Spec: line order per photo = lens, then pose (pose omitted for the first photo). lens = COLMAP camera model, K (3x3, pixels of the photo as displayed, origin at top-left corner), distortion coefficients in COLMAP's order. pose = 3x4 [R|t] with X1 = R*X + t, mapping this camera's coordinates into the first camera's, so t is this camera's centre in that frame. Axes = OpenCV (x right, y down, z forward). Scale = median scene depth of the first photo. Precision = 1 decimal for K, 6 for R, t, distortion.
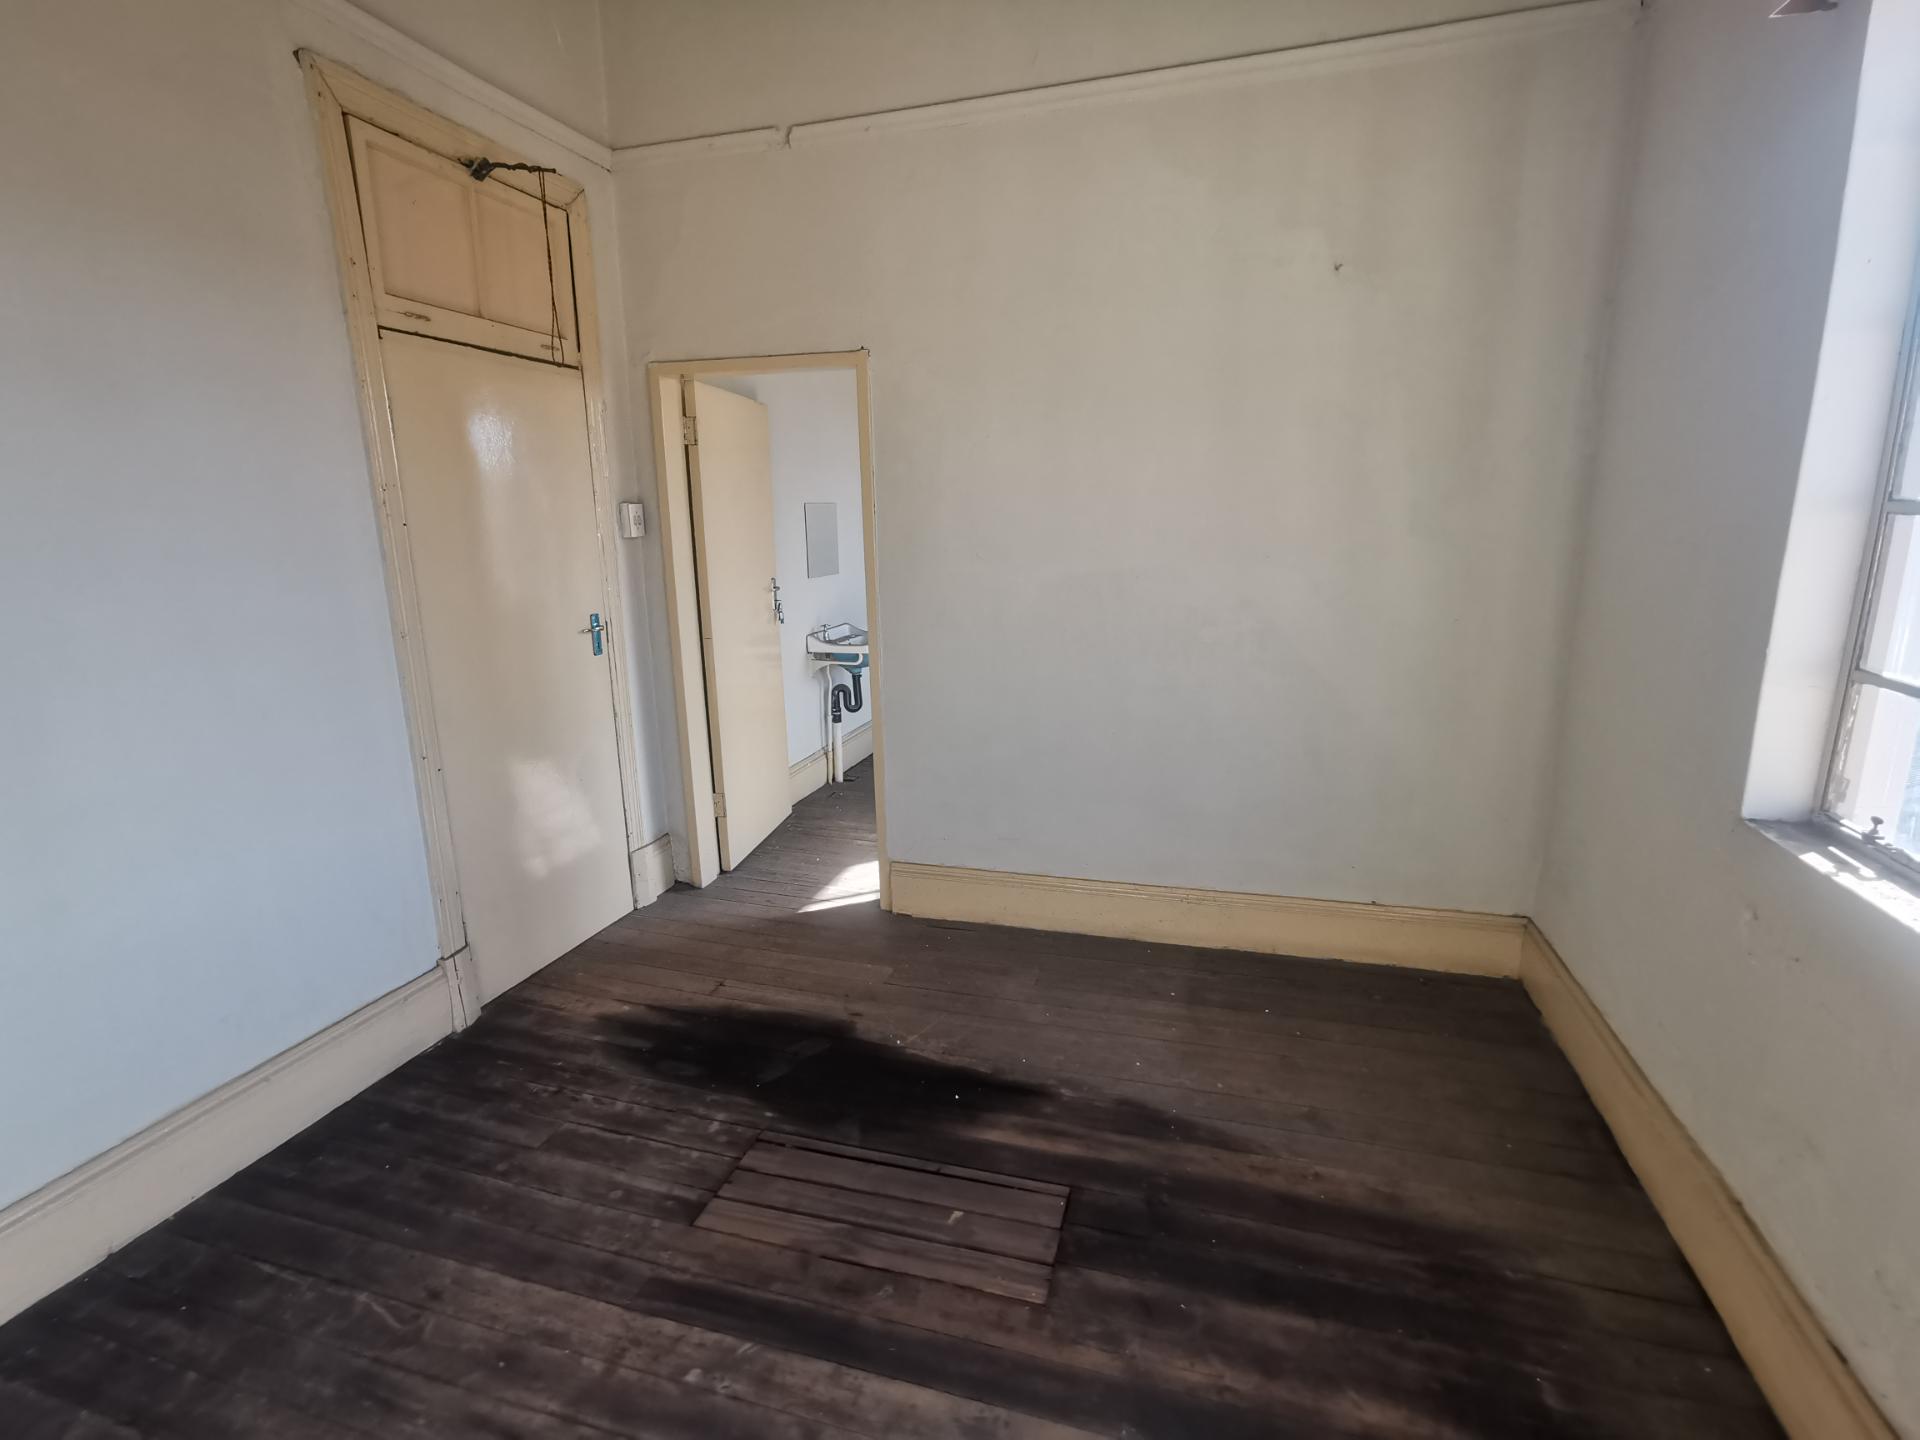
lens RADIAL K [[916.5, 0, 955.6], [0, 916.5, 719.3], [0, 0, 1]] dist [-0.019115, 0.012080]
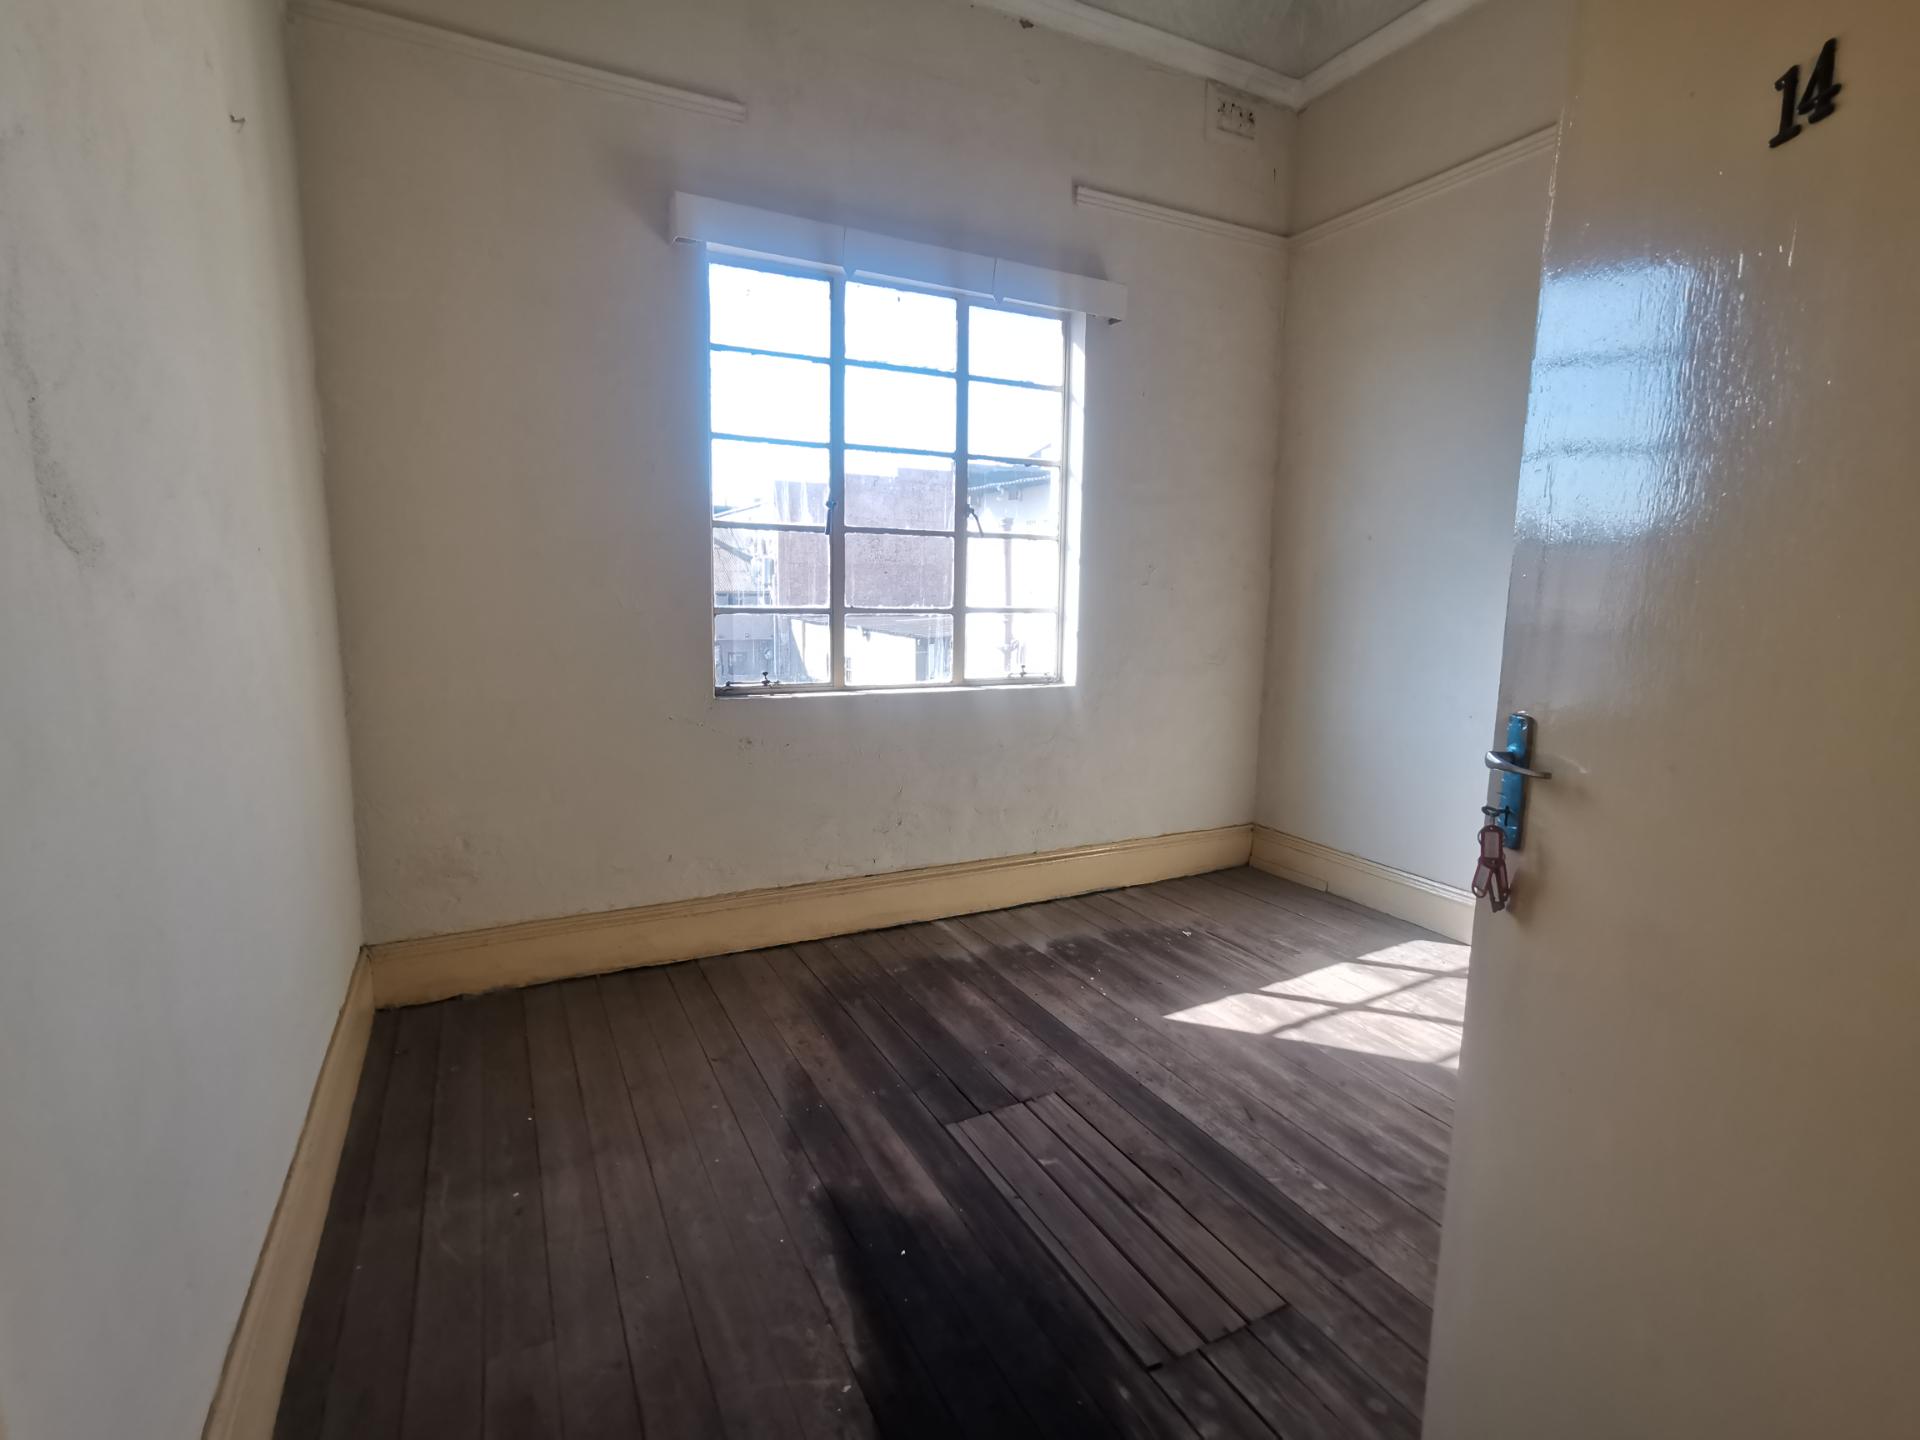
lens RADIAL K [[916.5, 0, 955.6], [0, 916.5, 719.3], [0, 0, 1]] dist [-0.019115, 0.012080]
pose [[-0.694048, -0.096364, 0.713450, -0.631644], [0.151442, 0.949285, 0.275541, -0.244447], [-0.703820, 0.299285, -0.644256, 1.610533]]
